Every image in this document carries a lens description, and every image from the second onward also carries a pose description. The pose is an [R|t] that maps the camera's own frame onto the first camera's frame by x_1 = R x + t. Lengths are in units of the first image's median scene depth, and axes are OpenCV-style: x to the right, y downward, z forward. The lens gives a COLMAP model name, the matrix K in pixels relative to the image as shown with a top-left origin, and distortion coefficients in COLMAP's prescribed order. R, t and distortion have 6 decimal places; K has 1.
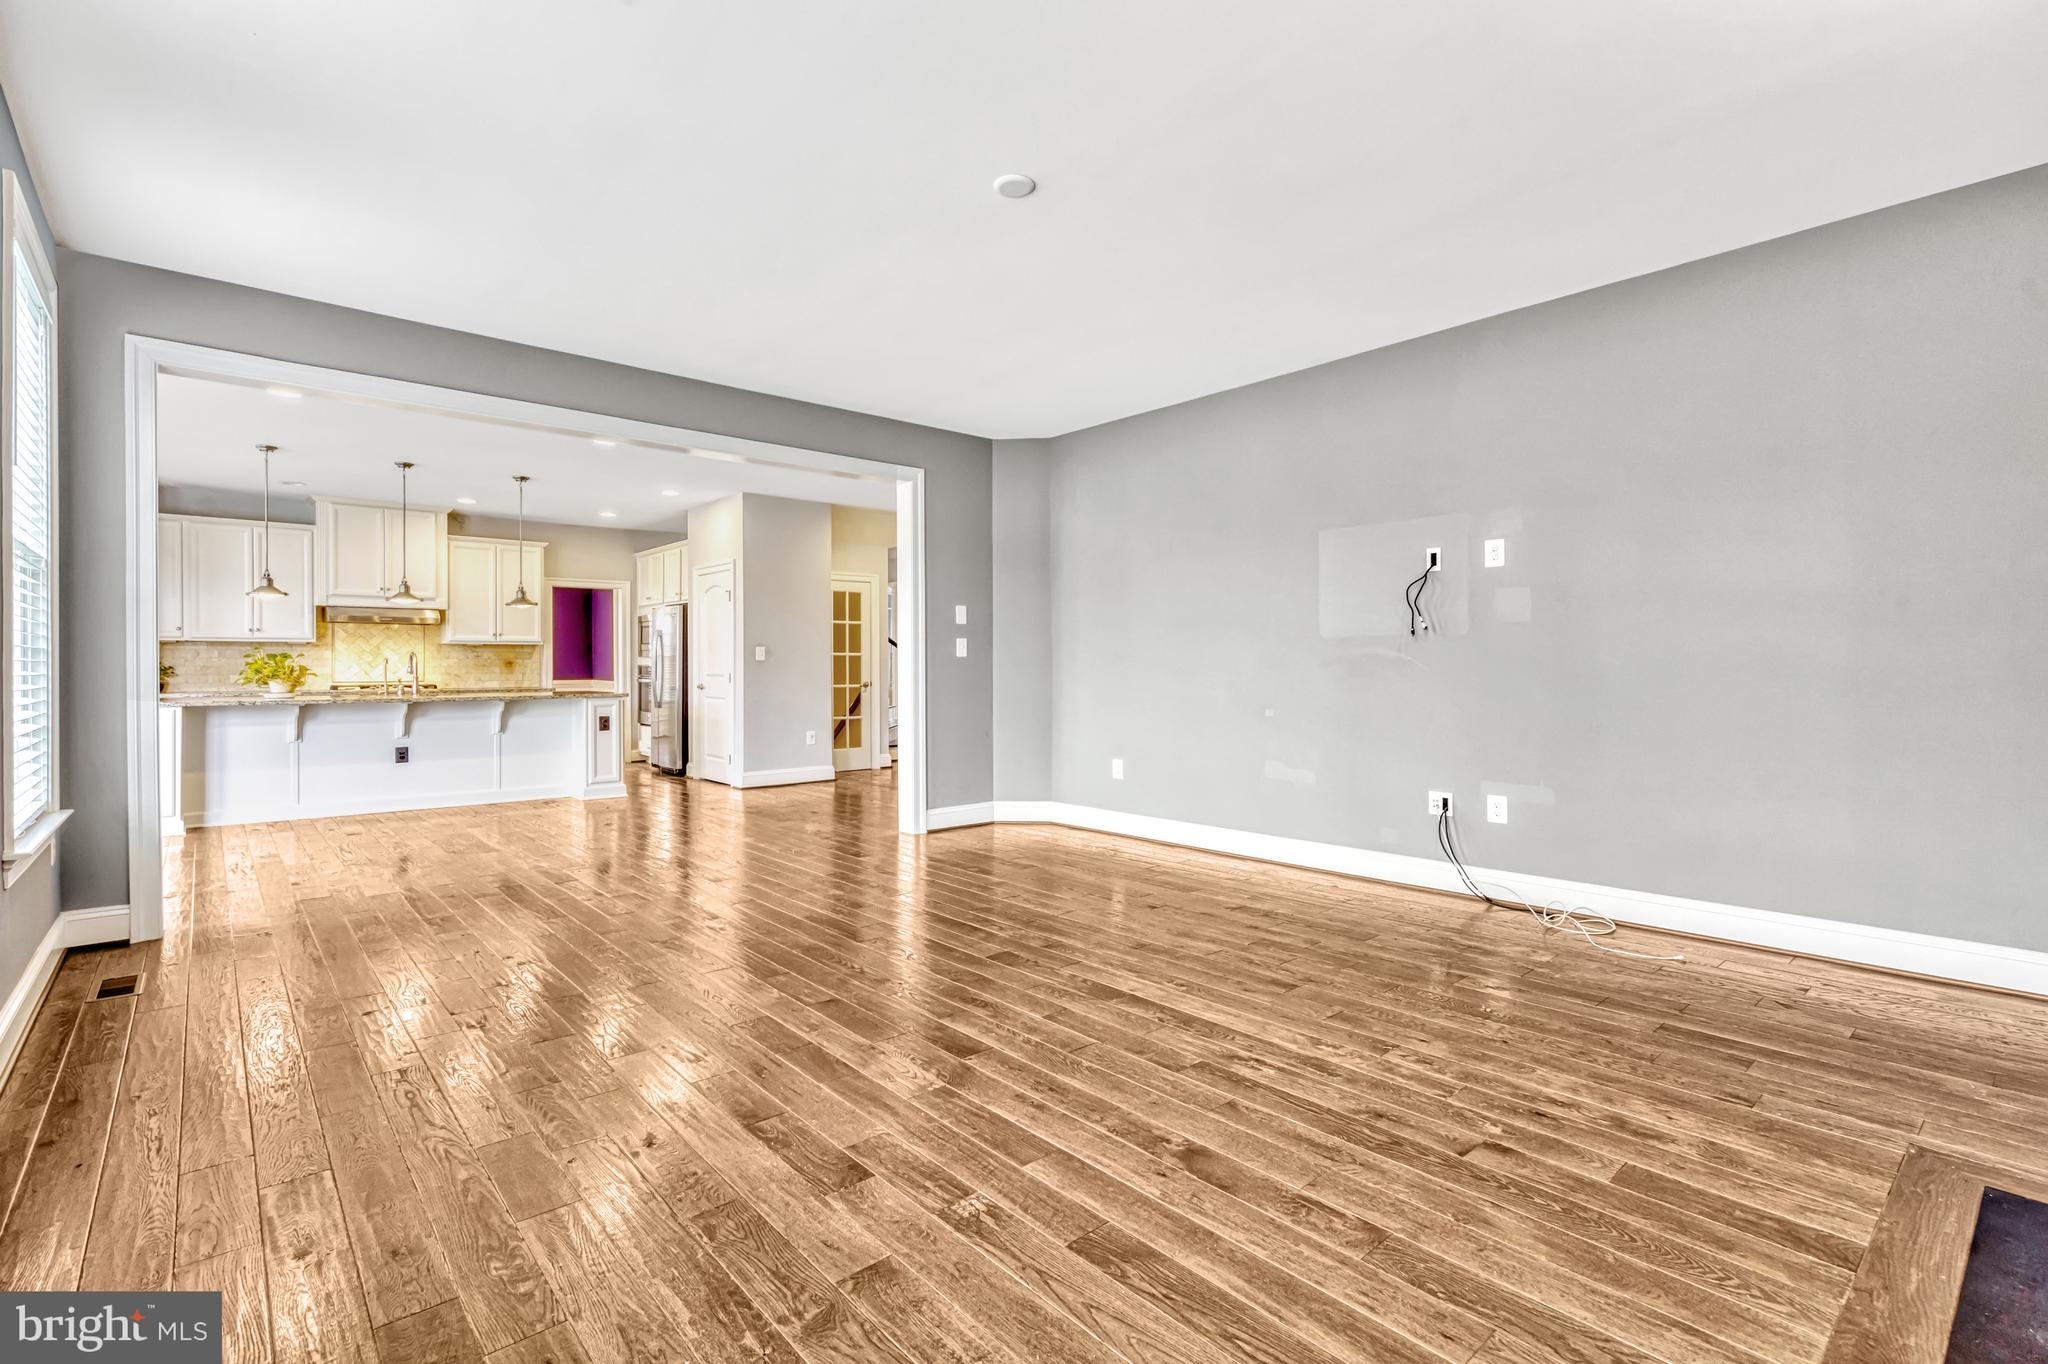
lens RADIAL K [[938.2, 0, 1017.4], [0, 938.2, 668.9], [0, 0, 1]] dist [-0.002371, -0.000413]
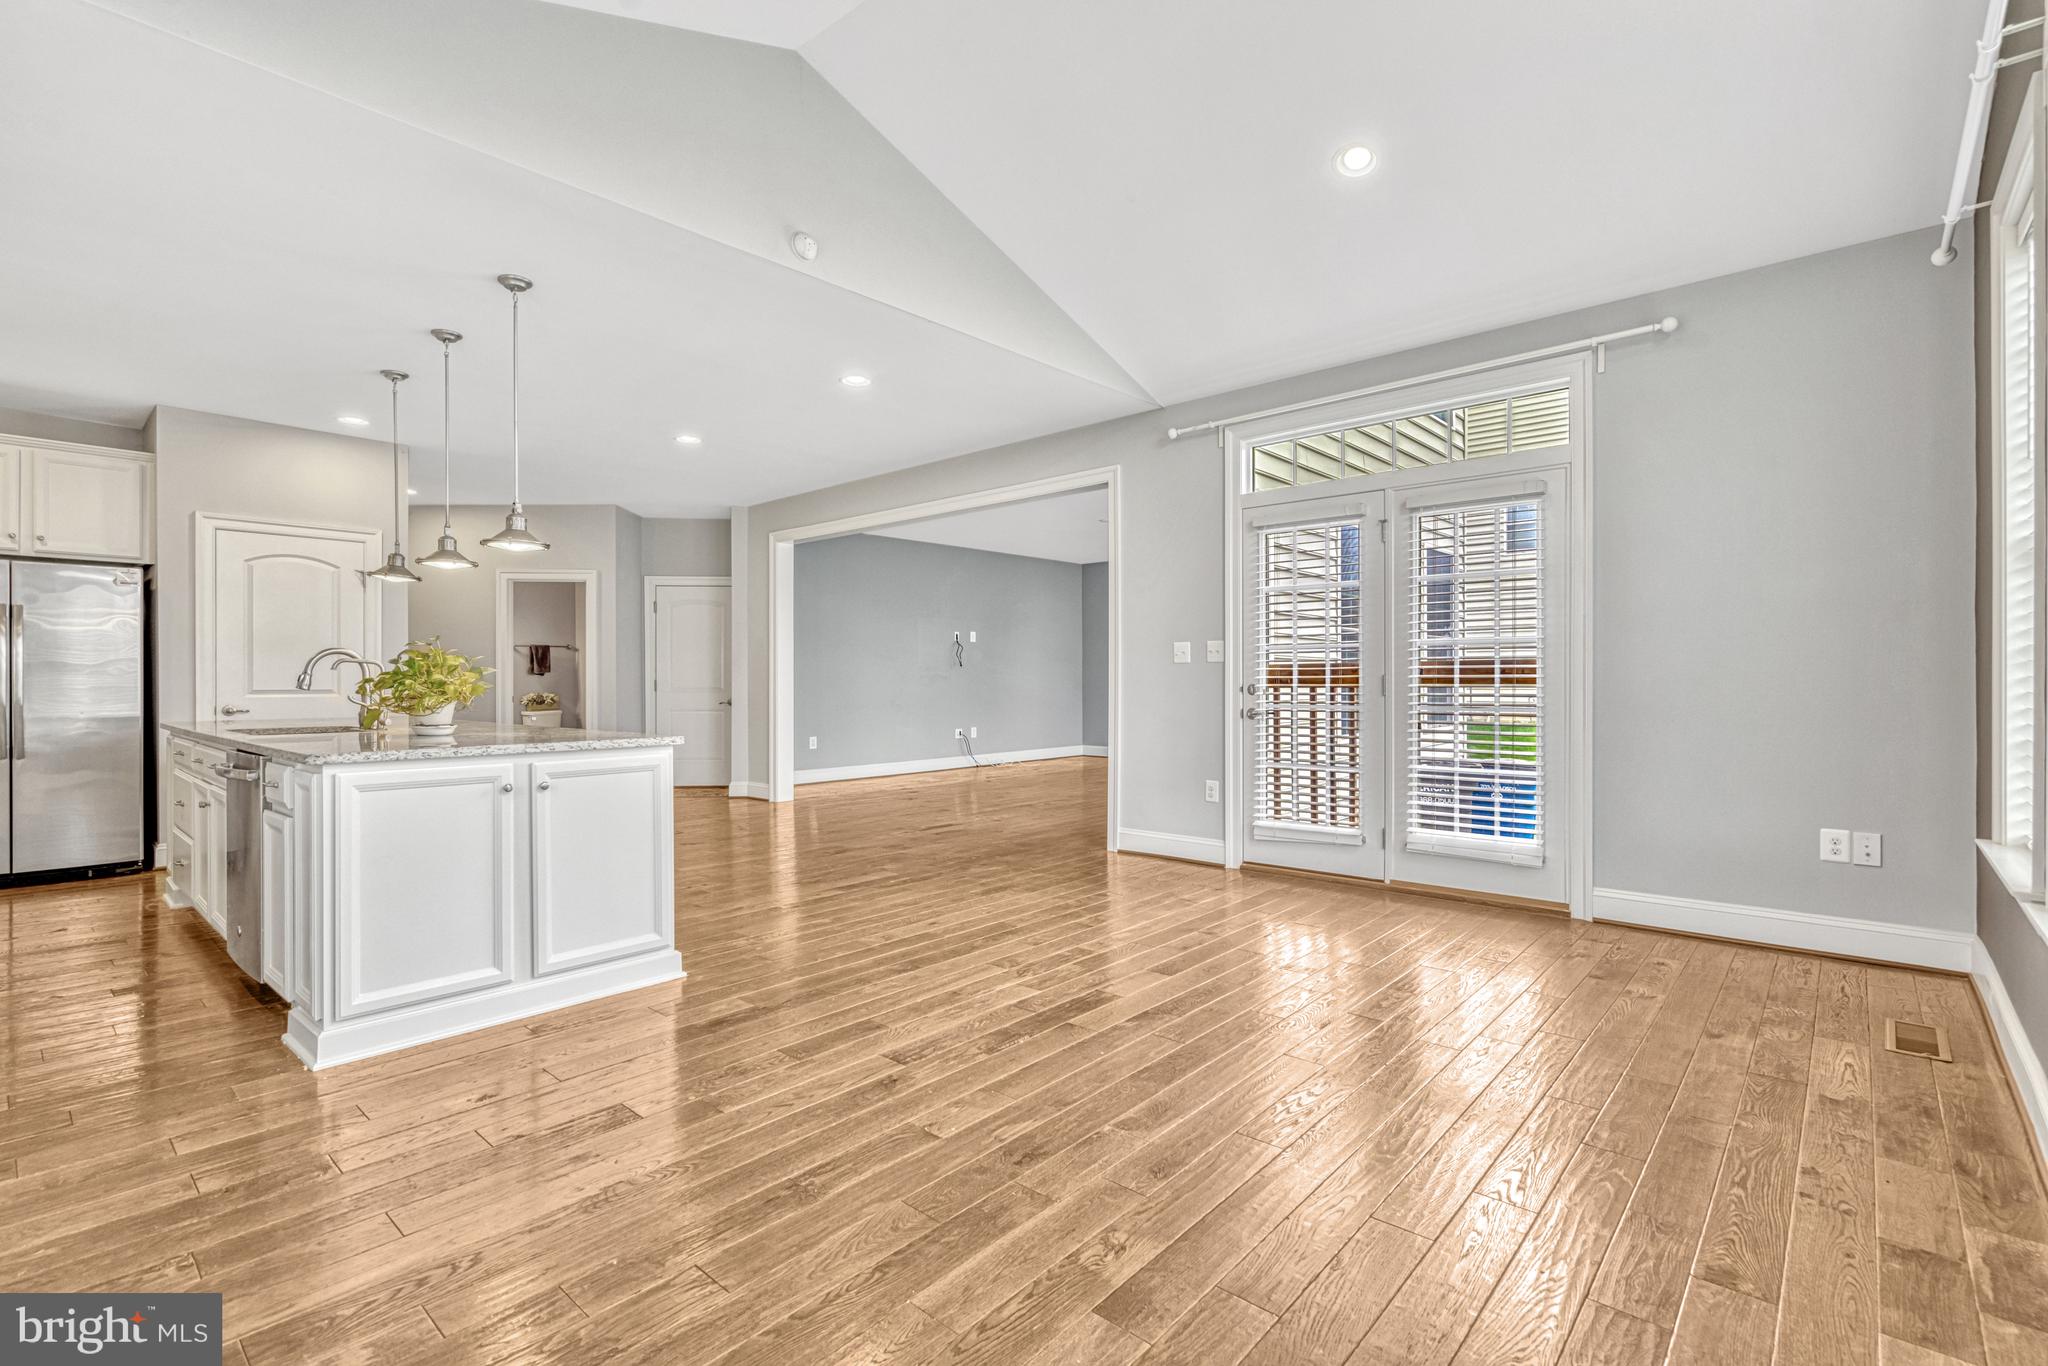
lens RADIAL K [[947.0, 0, 1022.1], [0, 947.0, 682.6], [0, 0, 1]] dist [0.005008, 0.000020]
pose [[-0.123800, -0.000185, 0.992307, -1.059024], [0.004017, 0.999992, 0.000688, 0.002239], [-0.992299, 0.004071, -0.123798, 0.582875]]
